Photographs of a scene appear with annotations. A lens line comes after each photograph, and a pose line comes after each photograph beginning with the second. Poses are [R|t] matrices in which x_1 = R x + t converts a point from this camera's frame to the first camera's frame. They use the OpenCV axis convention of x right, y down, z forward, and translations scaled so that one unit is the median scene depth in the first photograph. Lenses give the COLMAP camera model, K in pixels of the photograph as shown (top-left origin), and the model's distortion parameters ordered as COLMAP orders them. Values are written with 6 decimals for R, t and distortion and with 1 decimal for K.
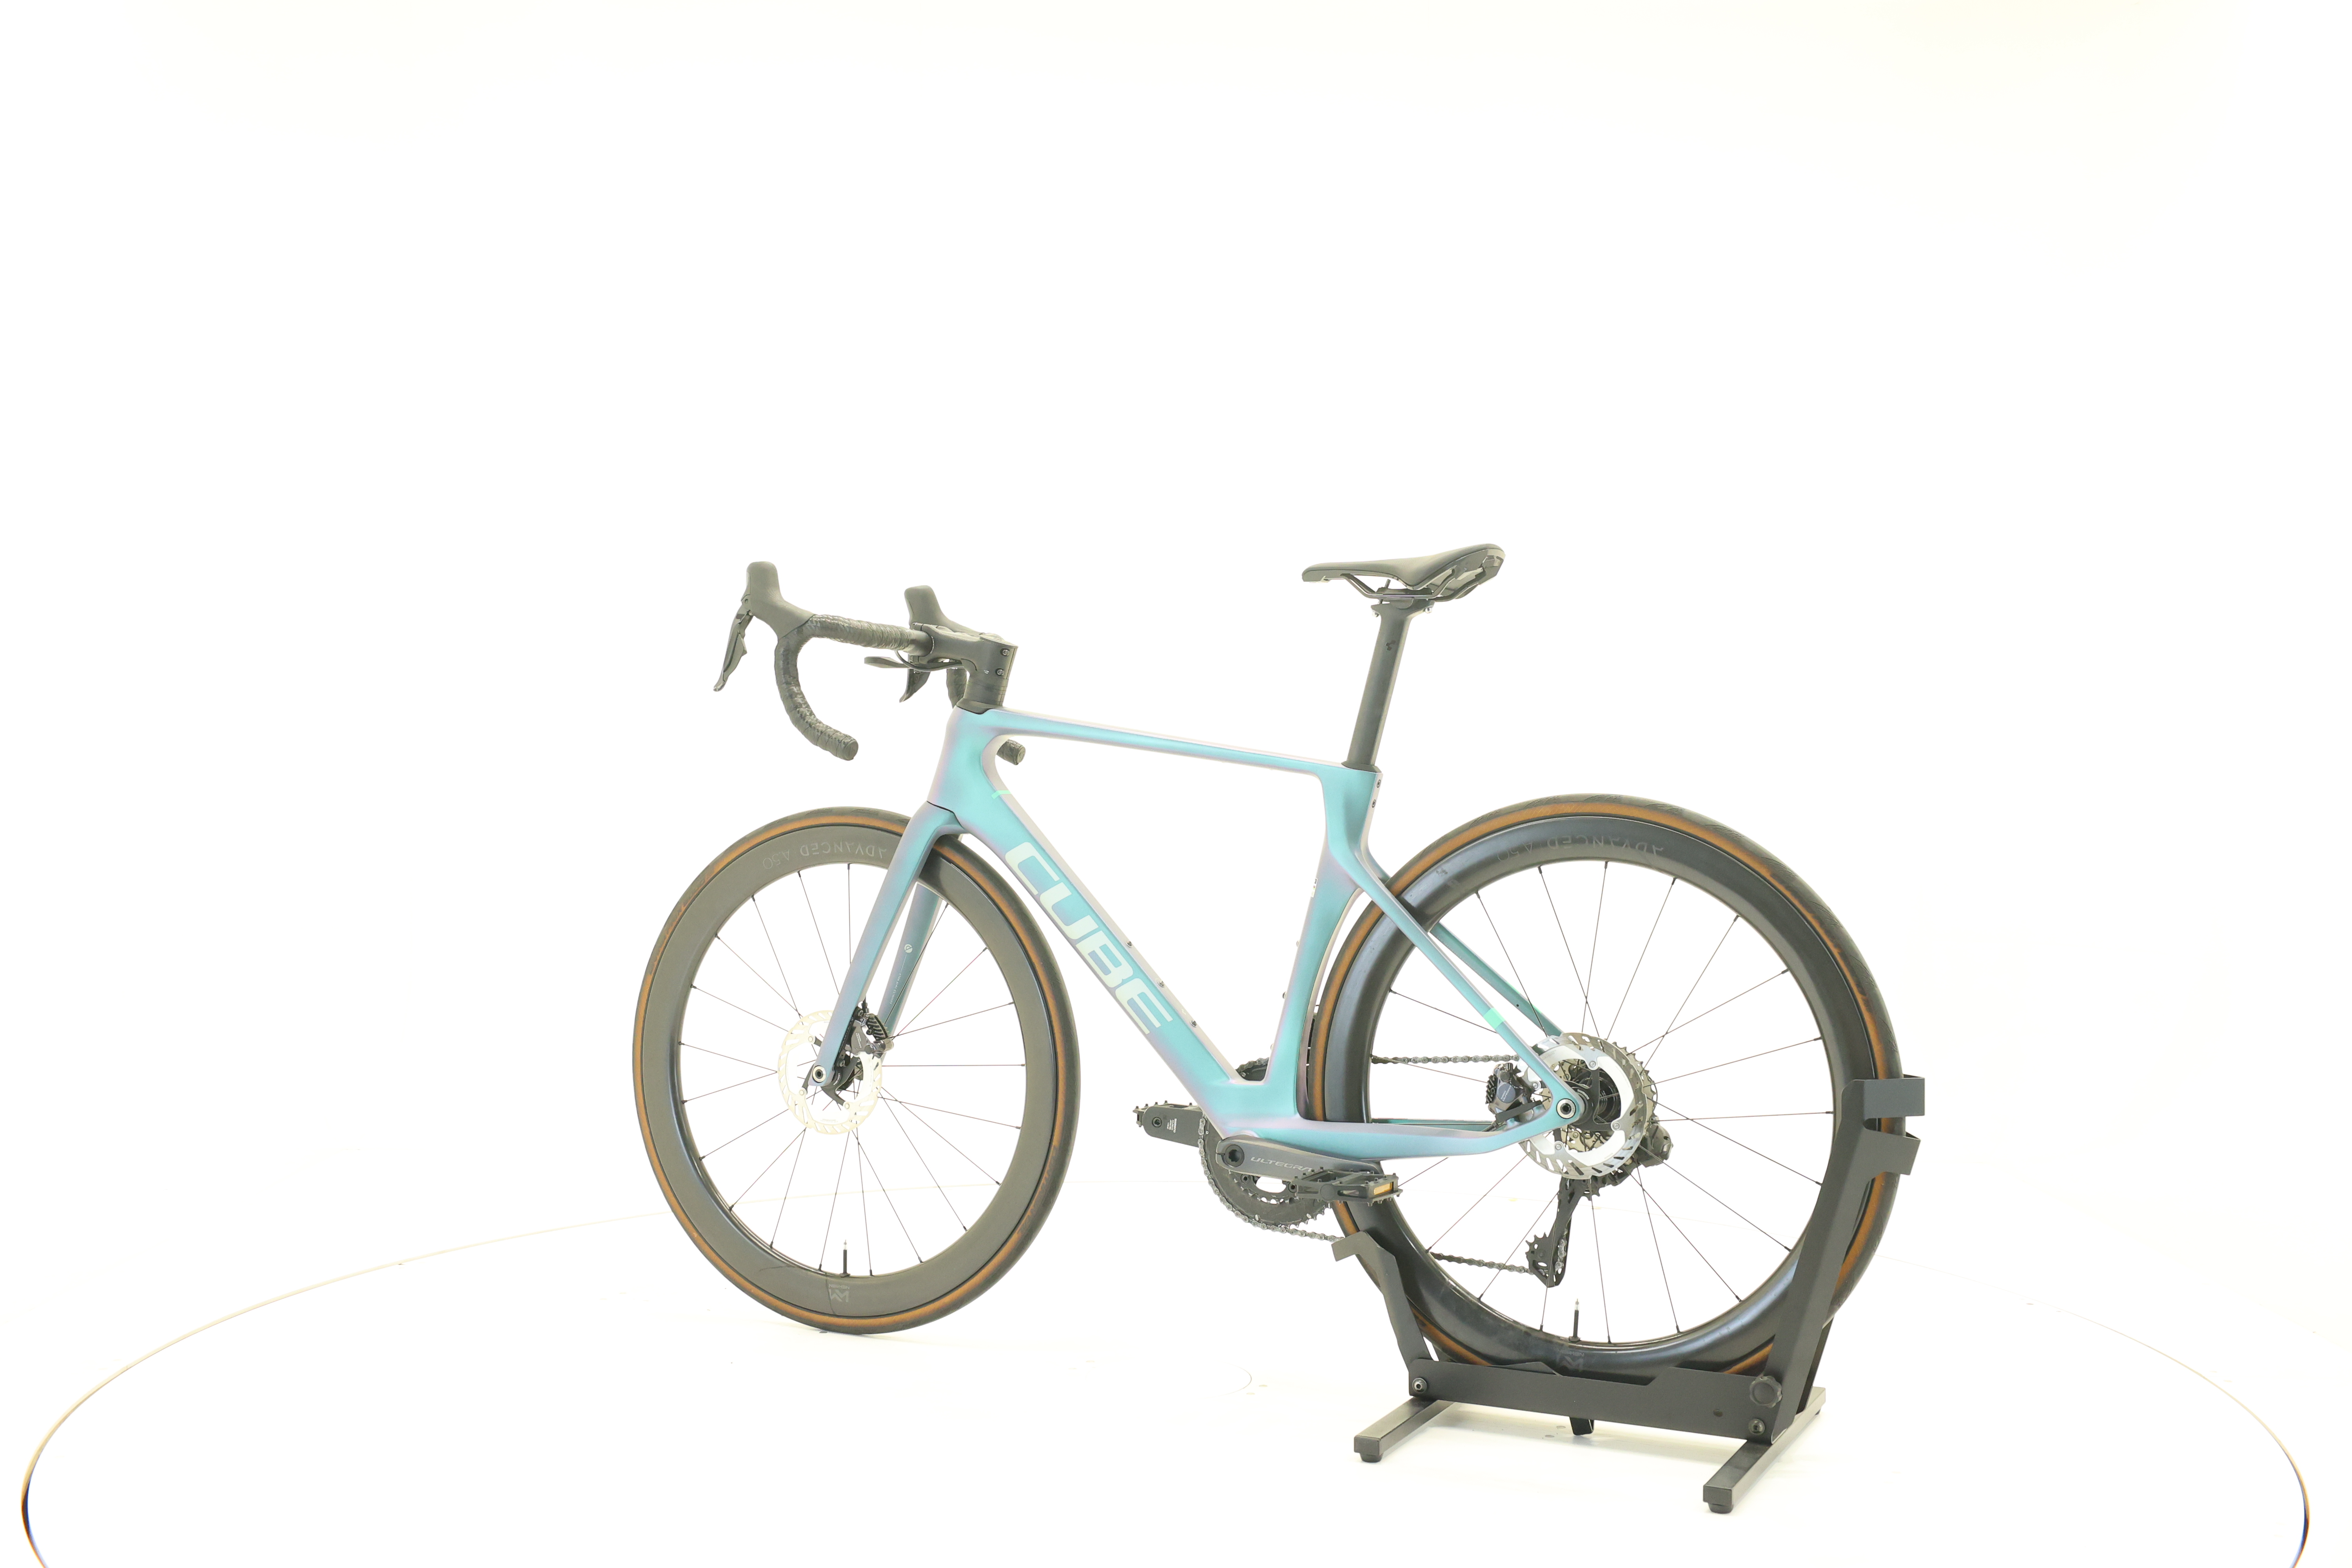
lens RADIAL K [[2468.5, 0, 1192.4], [0, 2468.5, 774.9], [0, 0, 1]] dist [0.000452, 0.000000]
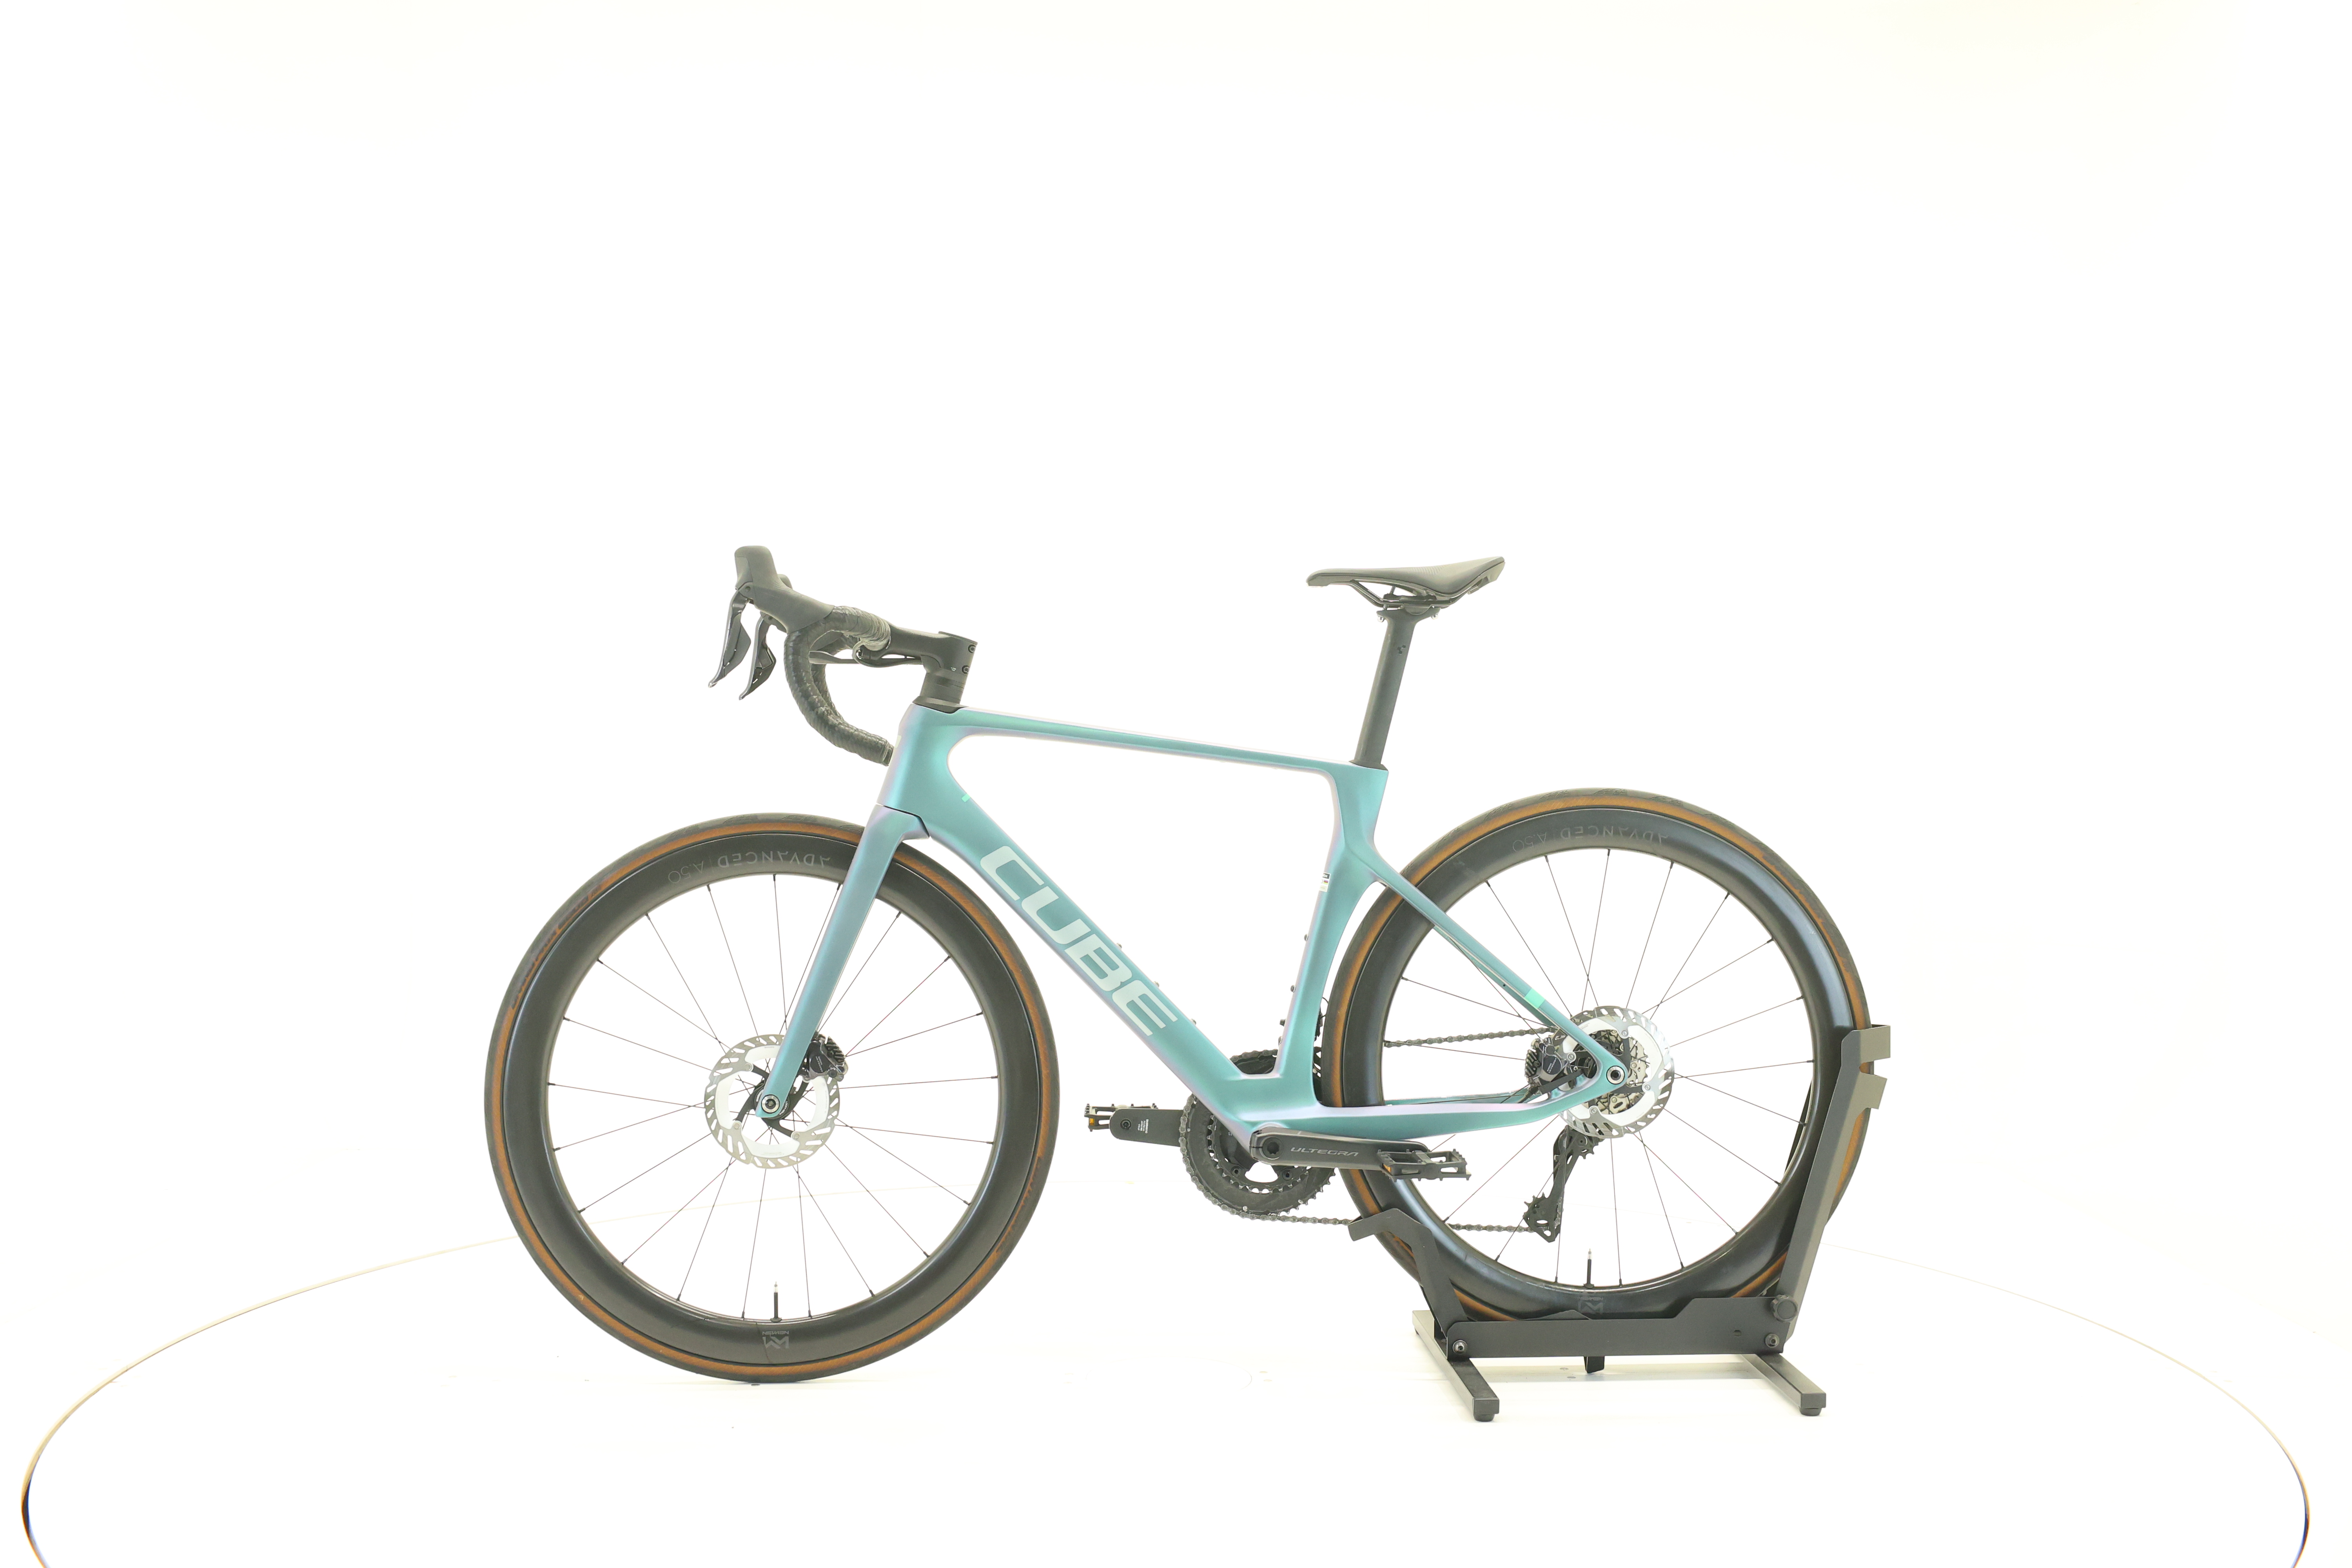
lens RADIAL K [[2468.5, 0, 1193.4], [0, 2468.5, 780.0], [0, 0, 1]] dist [0.000452, 0.000000]
pose [[0.859817, -0.010287, 0.510499, -0.519294], [0.009074, 0.999947, 0.004867, -0.002728], [-0.510522, 0.000447, 0.859865, 0.137995]]
